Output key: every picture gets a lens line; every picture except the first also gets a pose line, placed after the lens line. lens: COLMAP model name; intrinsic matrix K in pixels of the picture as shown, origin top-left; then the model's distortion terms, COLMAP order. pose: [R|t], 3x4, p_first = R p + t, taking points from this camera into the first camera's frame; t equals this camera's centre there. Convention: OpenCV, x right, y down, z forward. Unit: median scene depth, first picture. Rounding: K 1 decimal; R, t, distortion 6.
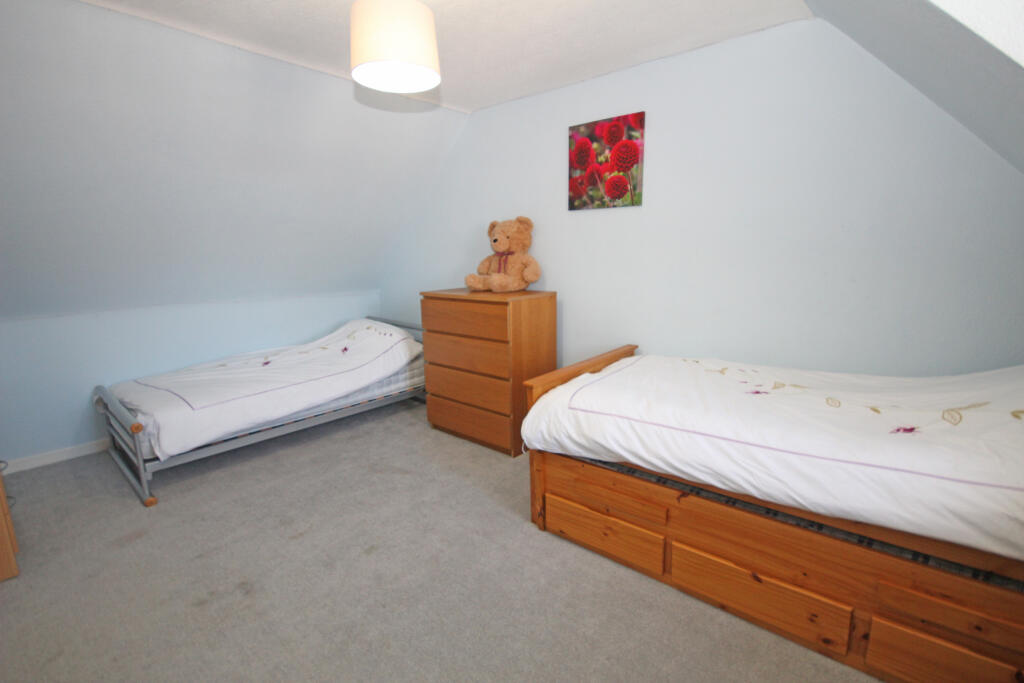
lens RADIAL K [[471.2, 0, 516.7], [0, 471.2, 344.7], [0, 0, 1]] dist [-0.001516, -0.005030]
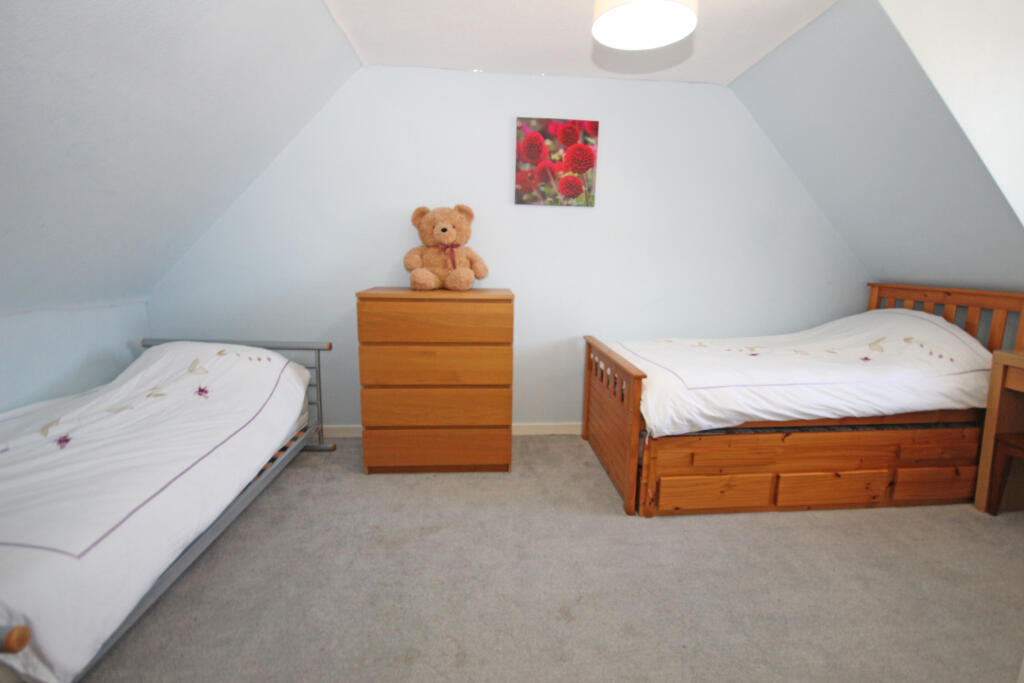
lens RADIAL K [[471.2, 0, 517.9], [0, 471.2, 345.1], [0, 0, 1]] dist [-0.001516, -0.005030]
pose [[0.706251, -0.098431, 0.701085, -0.645514], [0.110397, 0.993485, 0.028273, -0.027180], [-0.699301, 0.057430, 0.712517, 0.357092]]
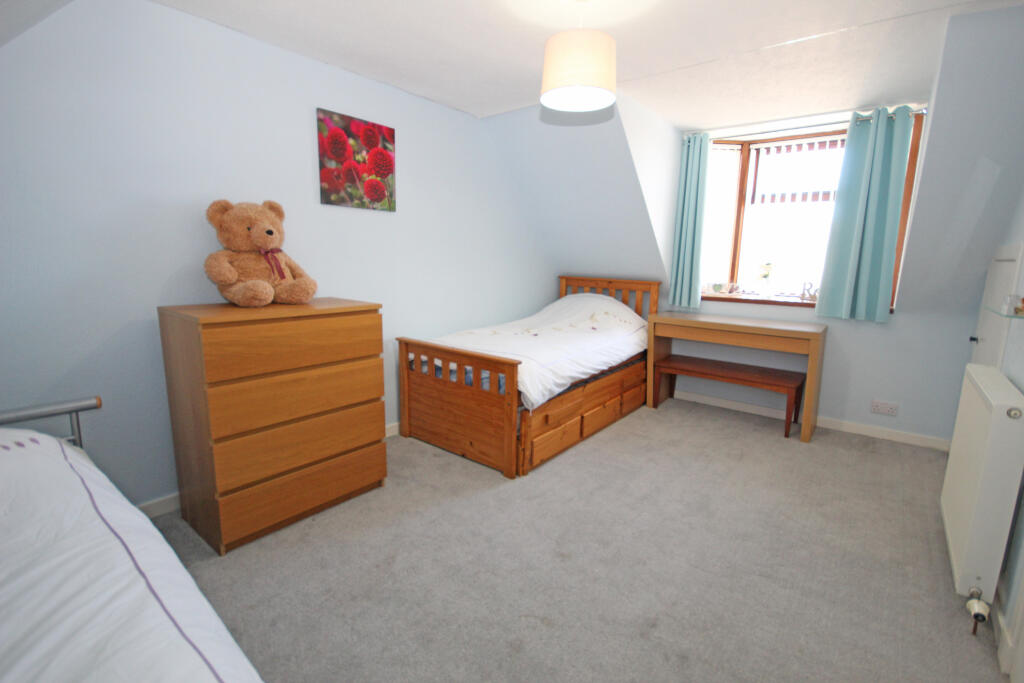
lens RADIAL K [[471.2, 0, 518.1], [0, 471.2, 347.4], [0, 0, 1]] dist [-0.001516, -0.005030]
pose [[-0.034516, -0.174043, 0.984133, -0.887353], [0.177490, 0.967999, 0.177415, -0.128487], [-0.983517, 0.180798, -0.002521, 0.759410]]
